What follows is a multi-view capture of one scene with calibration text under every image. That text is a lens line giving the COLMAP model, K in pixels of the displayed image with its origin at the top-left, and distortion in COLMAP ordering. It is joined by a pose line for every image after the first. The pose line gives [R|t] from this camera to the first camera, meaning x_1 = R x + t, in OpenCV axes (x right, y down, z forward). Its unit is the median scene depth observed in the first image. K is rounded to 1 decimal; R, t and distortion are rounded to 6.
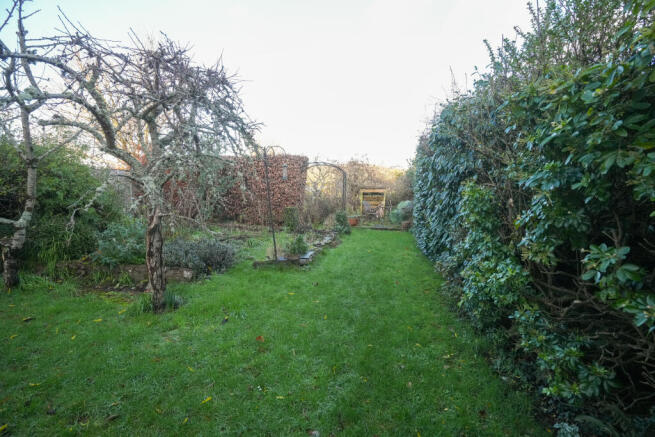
lens RADIAL K [[305.6, 0, 327.4], [0, 305.6, 219.5], [0, 0, 1]] dist [-0.003549, -0.000233]
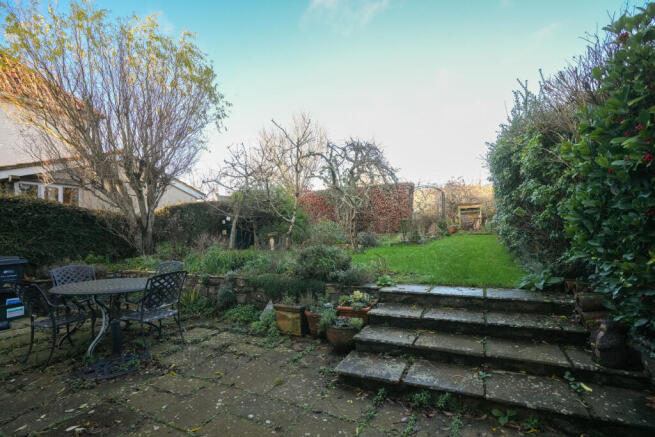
lens RADIAL K [[305.6, 0, 325.8], [0, 305.6, 218.7], [0, 0, 1]] dist [-0.003549, -0.000233]
pose [[0.949315, -0.048445, -0.310572, -0.018659], [0.018047, 0.994822, -0.100018, 0.073048], [0.313809, 0.089343, 0.945273, -0.351191]]
